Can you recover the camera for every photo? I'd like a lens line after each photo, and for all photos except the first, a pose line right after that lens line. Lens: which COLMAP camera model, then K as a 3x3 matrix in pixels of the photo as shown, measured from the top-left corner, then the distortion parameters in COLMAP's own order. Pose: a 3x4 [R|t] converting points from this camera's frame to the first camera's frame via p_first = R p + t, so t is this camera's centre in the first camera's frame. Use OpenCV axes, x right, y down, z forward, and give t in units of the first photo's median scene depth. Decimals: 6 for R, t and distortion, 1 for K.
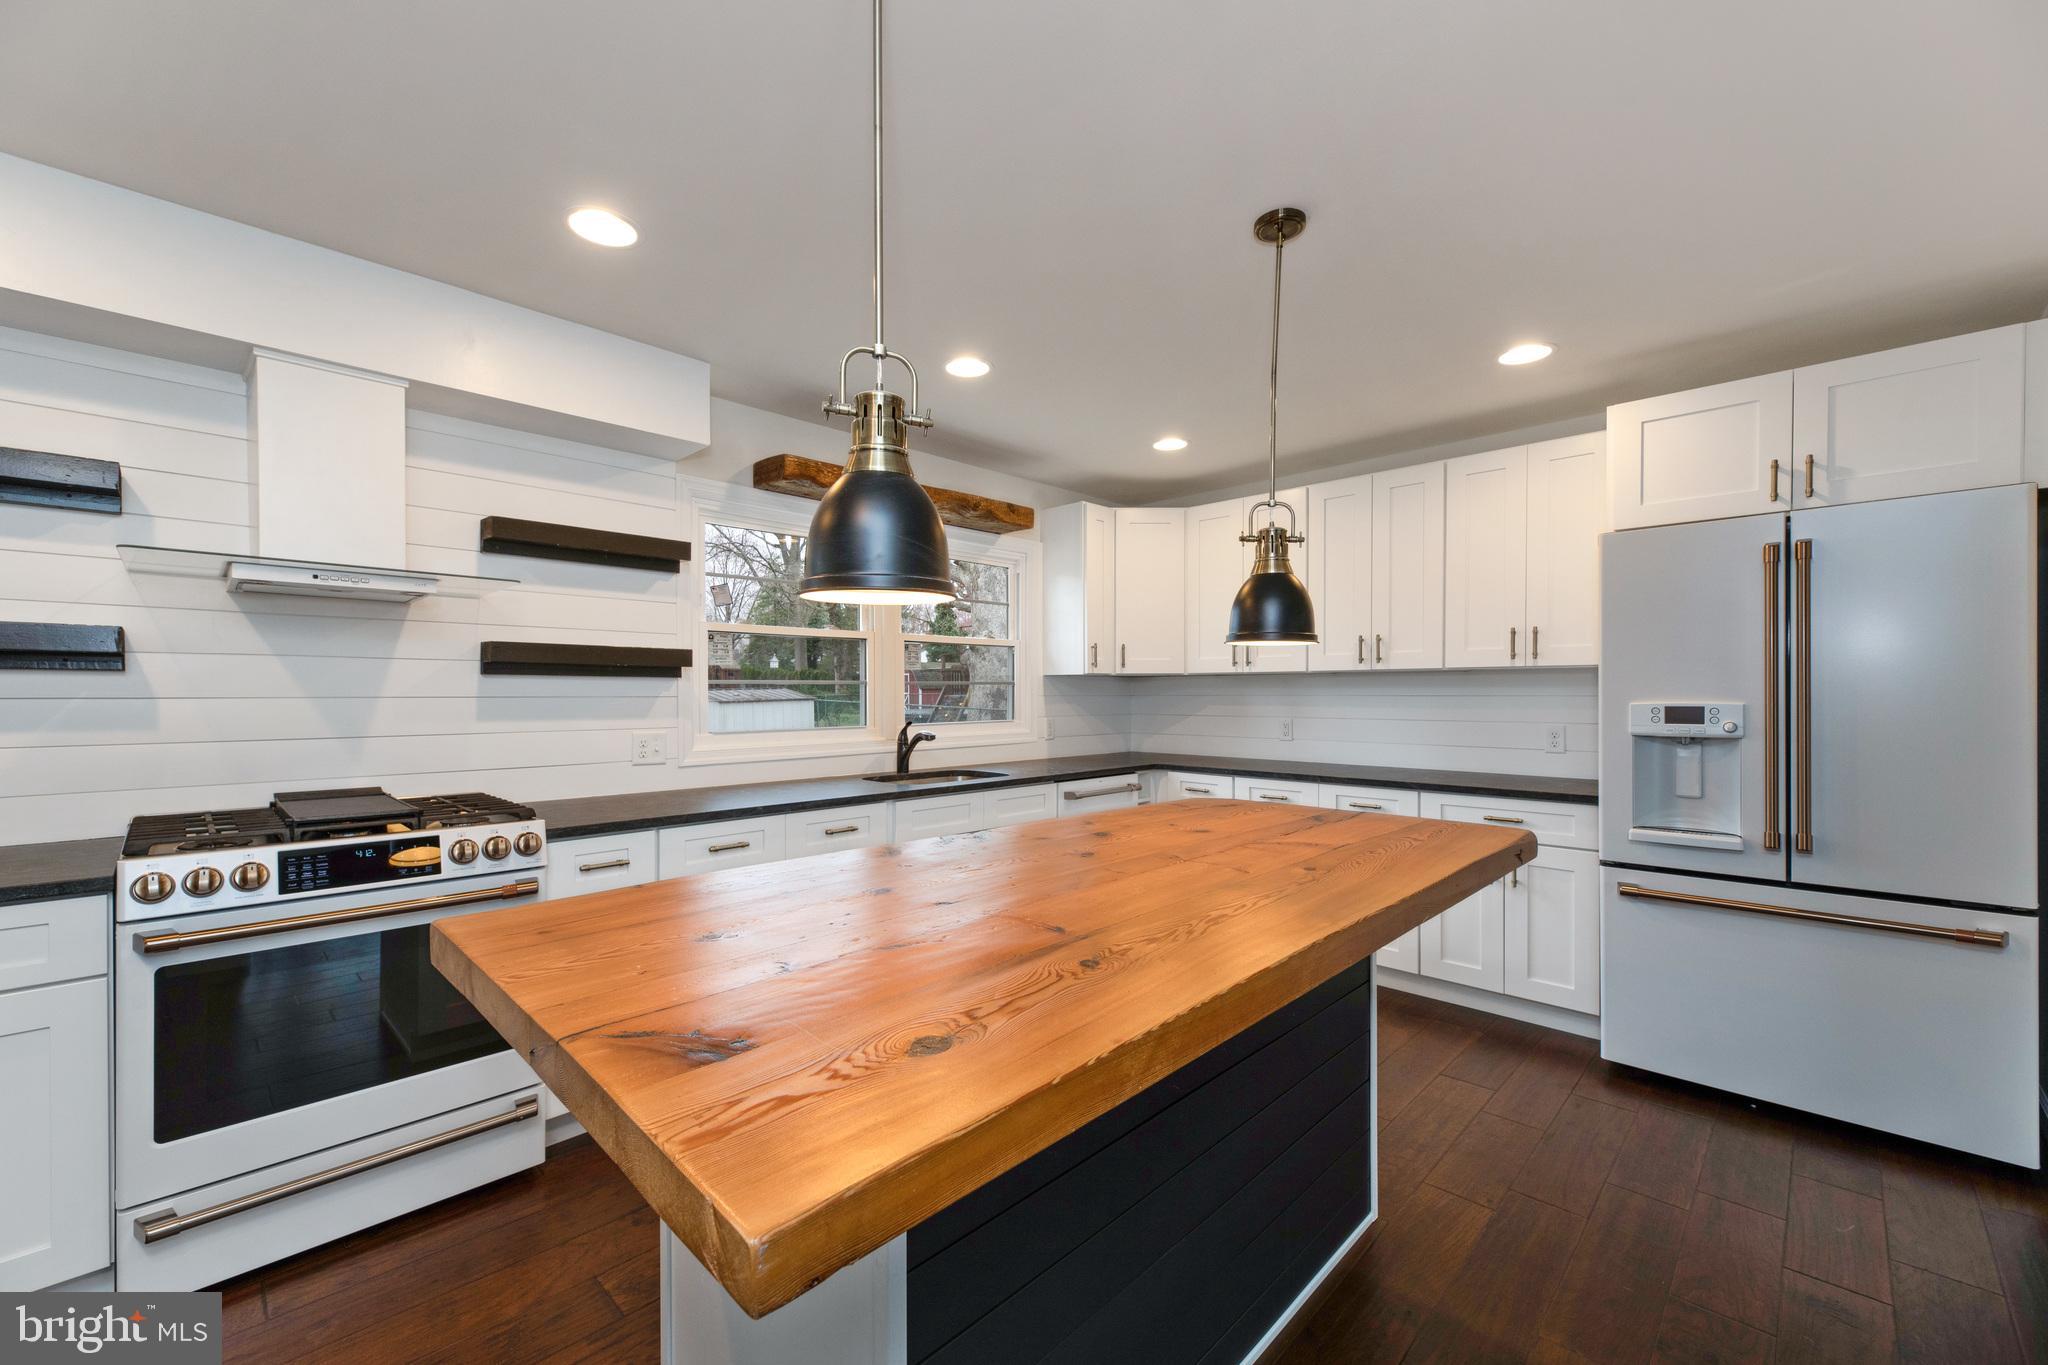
lens RADIAL K [[825.5, 0, 1014.5], [0, 825.5, 693.2], [0, 0, 1]] dist [-0.001261, -0.000298]
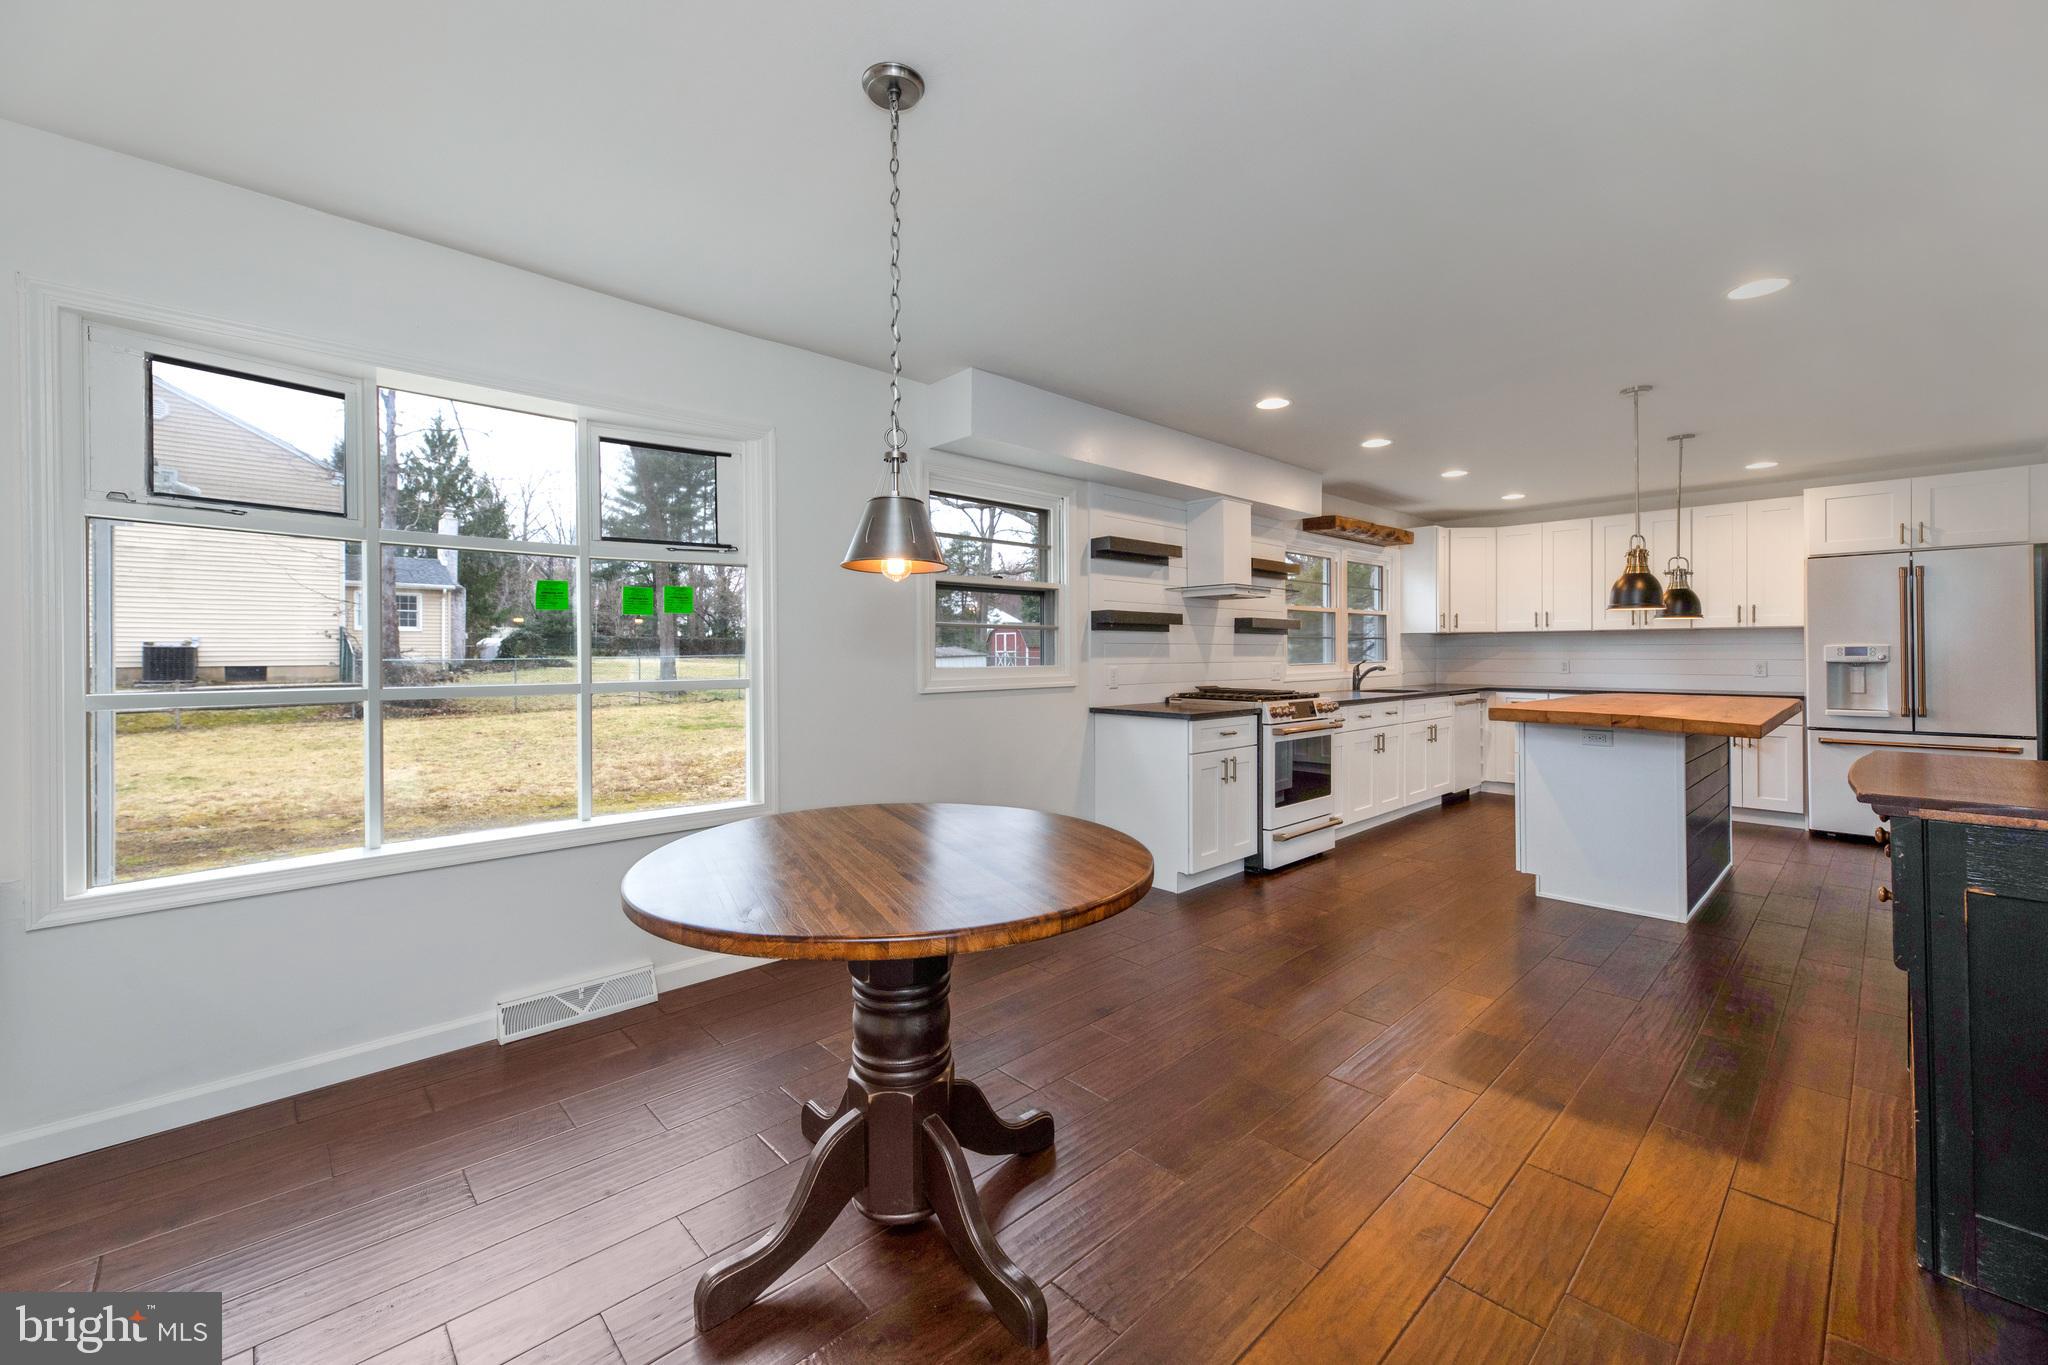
lens RADIAL K [[825.5, 0, 995.5], [0, 825.5, 641.1], [0, 0, 1]] dist [-0.001261, -0.000298]
pose [[0.998019, -0.003756, -0.062799, -1.105210], [0.002875, 0.999896, -0.014120, 0.023610], [0.062846, 0.013911, 0.997926, -1.086287]]
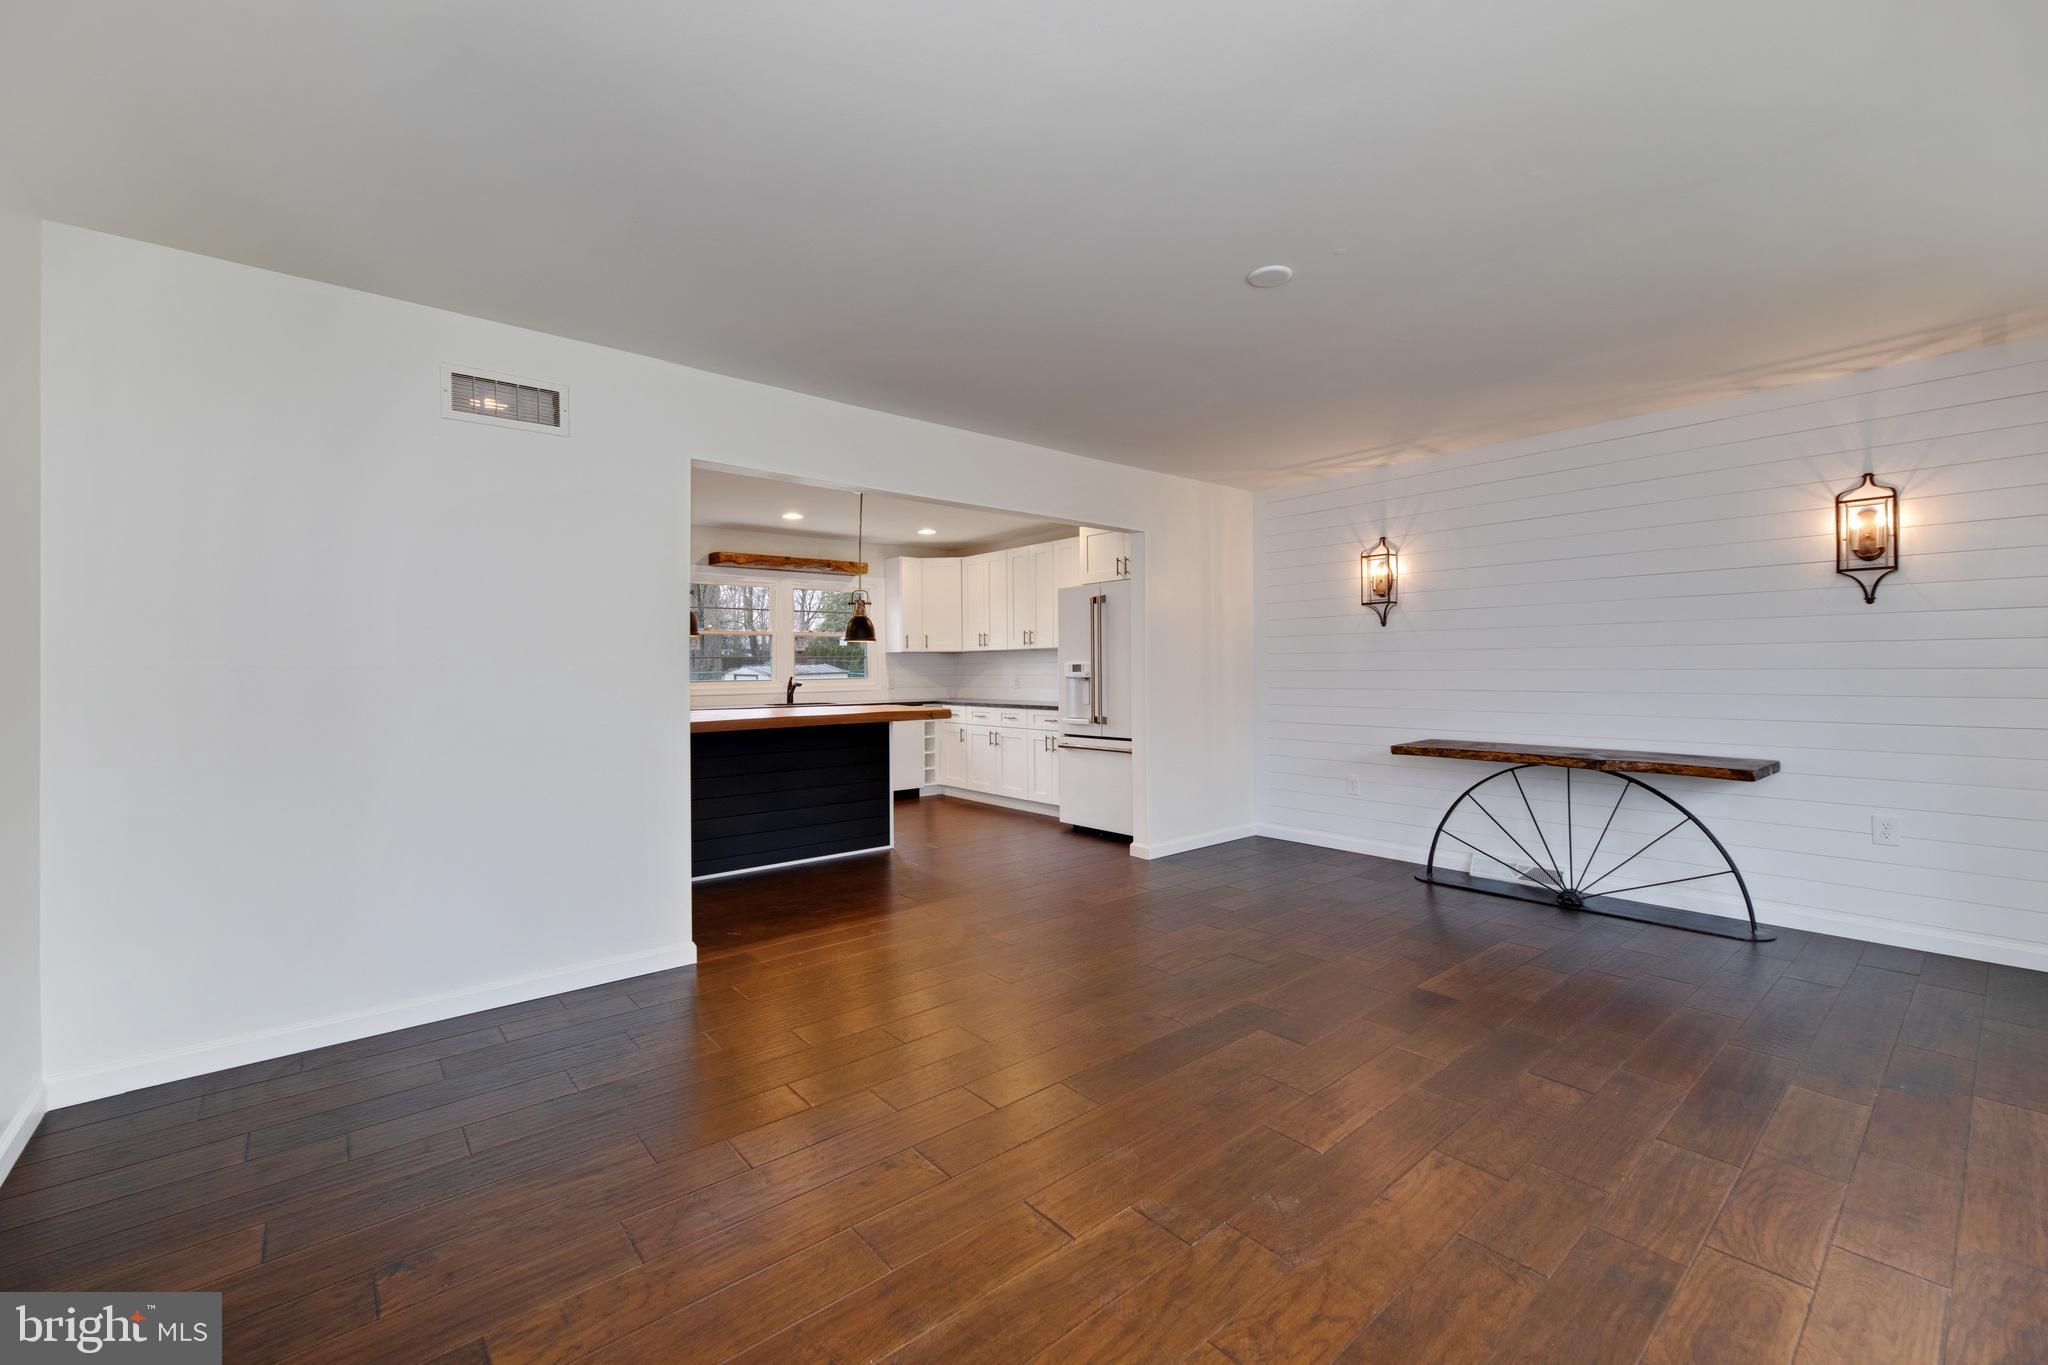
lens RADIAL K [[825.5, 0, 1016.5], [0, 825.5, 667.6], [0, 0, 1]] dist [-0.001261, -0.000298]
pose [[0.995007, -0.007777, -0.099503, 0.843154], [0.007593, 0.999969, -0.002230, 0.028362], [0.099517, 0.001463, 0.995035, -1.274666]]
